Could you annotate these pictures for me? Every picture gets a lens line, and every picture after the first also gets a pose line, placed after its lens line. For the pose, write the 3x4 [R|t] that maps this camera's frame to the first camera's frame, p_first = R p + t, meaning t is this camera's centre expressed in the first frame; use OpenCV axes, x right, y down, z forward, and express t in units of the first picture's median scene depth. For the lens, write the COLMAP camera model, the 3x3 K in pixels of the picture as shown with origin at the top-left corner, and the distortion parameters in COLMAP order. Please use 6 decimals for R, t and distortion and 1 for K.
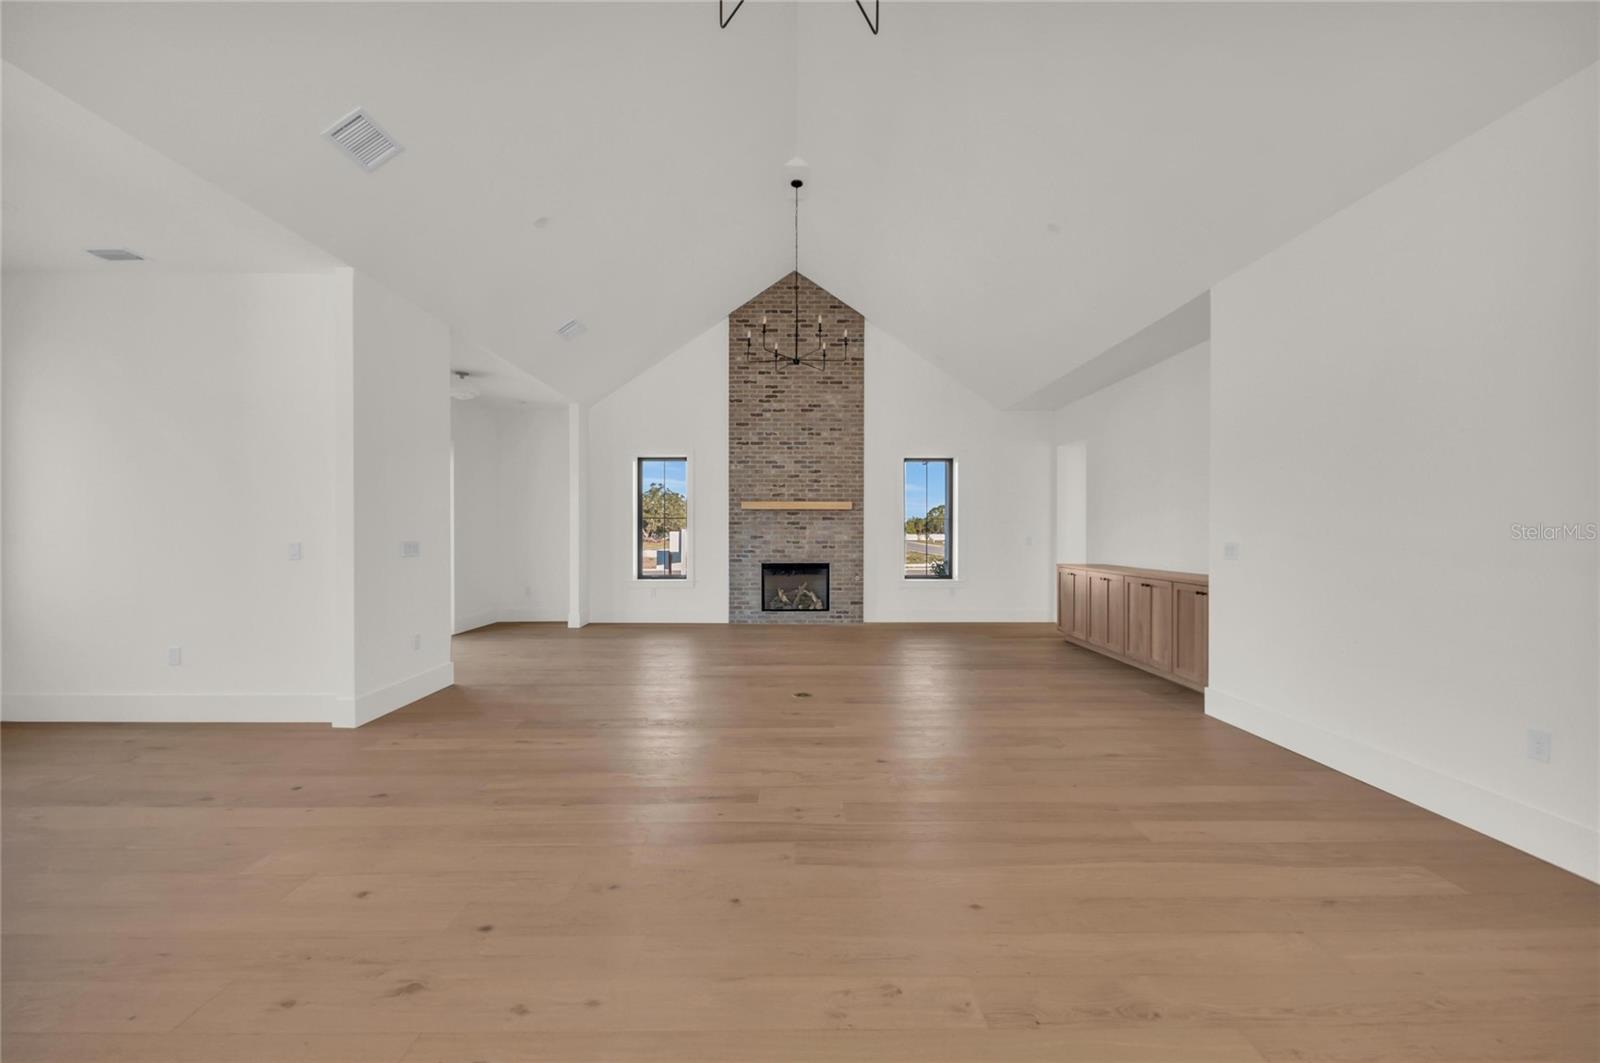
lens RADIAL K [[619.4, 0, 800.5], [0, 619.4, 534.8], [0, 0, 1]] dist [0.000768, -0.000212]
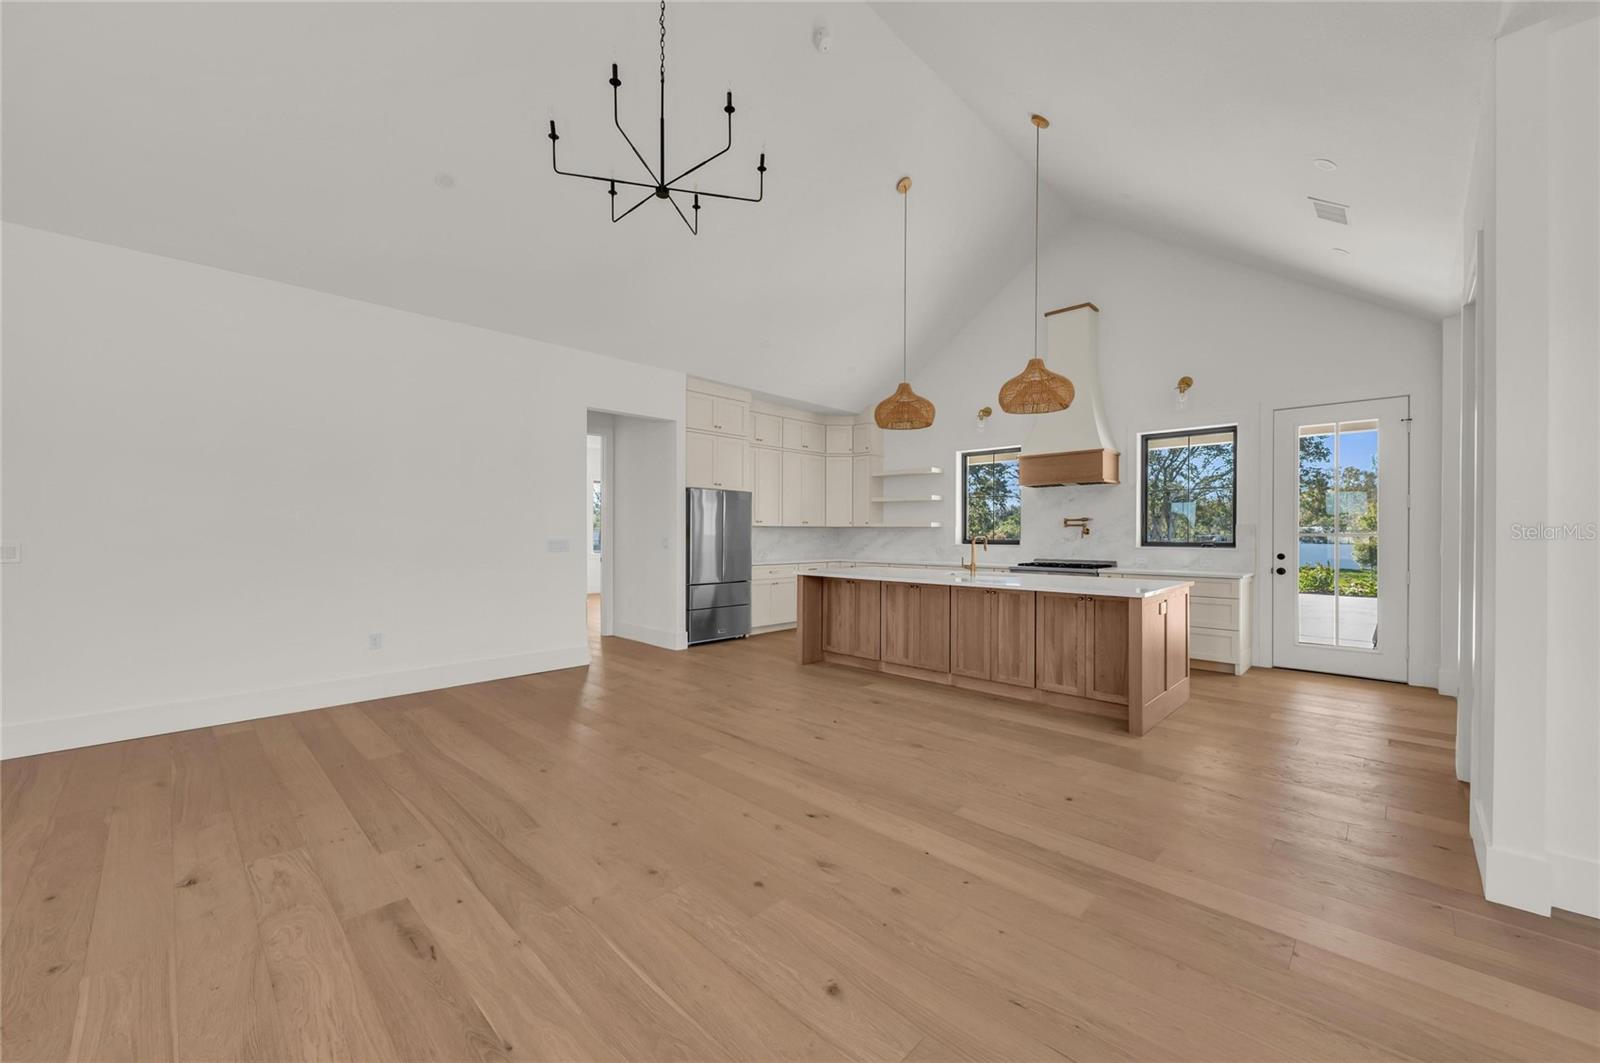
lens RADIAL K [[613.6, 0, 797.4], [0, 613.6, 537.2], [0, 0, 1]] dist [0.004605, -0.000245]
pose [[-0.704860, -0.008738, 0.709293, -0.309708], [-0.000286, 0.999928, 0.012034, -0.002621], [-0.709347, 0.008279, -0.704811, 0.398758]]
